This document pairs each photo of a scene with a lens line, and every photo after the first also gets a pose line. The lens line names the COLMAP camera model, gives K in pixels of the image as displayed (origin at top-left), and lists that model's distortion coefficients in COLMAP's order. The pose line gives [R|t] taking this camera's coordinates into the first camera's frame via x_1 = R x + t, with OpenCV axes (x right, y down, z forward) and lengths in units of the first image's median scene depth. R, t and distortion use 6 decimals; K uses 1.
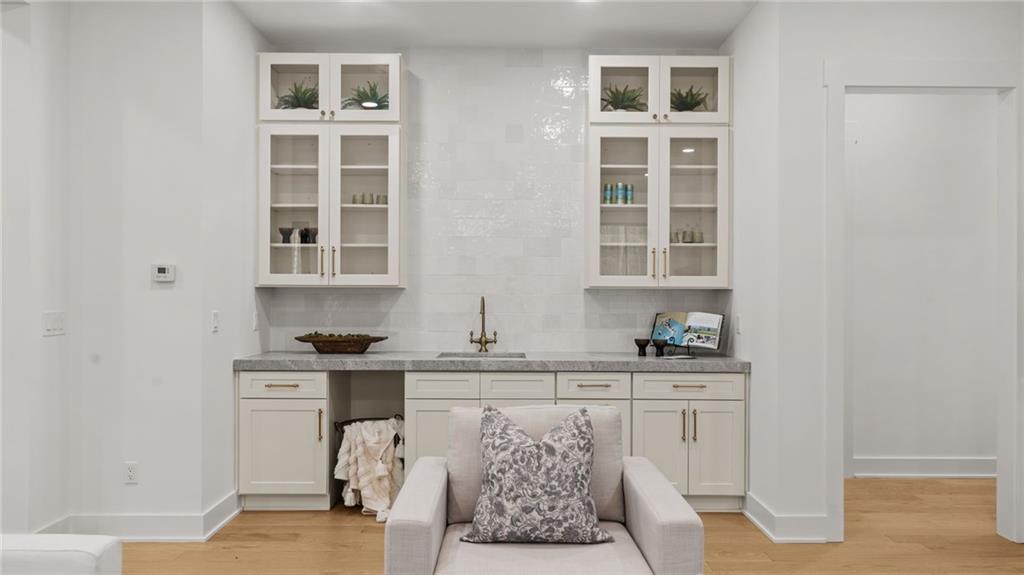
lens RADIAL K [[527.1, 0, 510.4], [0, 527.1, 323.2], [0, 0, 1]] dist [-0.049247, -0.000059]
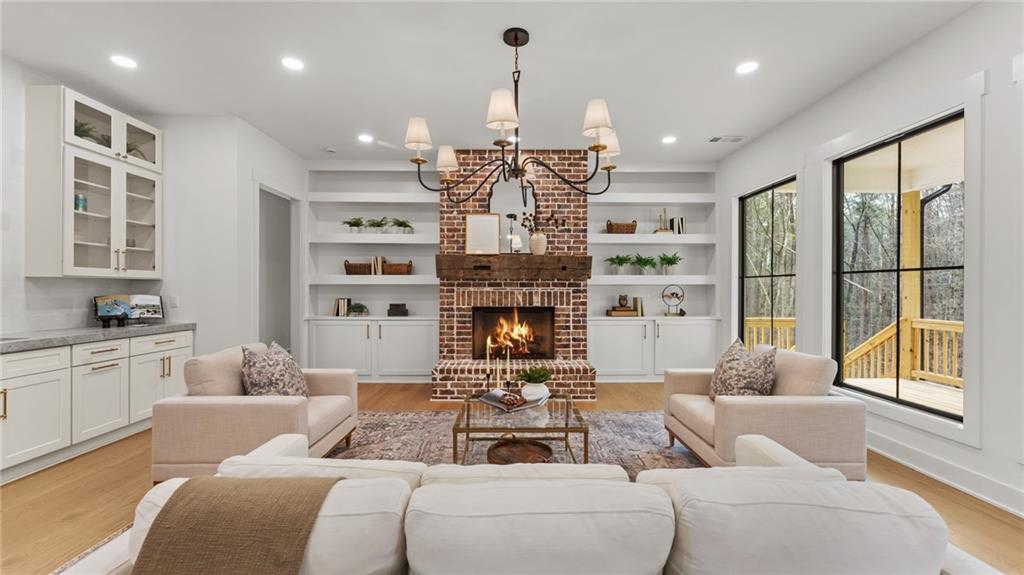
lens RADIAL K [[417.6, 0, 512.0], [0, 417.6, 287.5], [0, 0, 1]] dist [0.000090, 0.000001]
pose [[-0.025298, -0.001203, 0.999679, -0.854665], [0.039027, 0.999236, 0.002190, -0.003115], [-0.998918, 0.039070, -0.025232, -0.009333]]
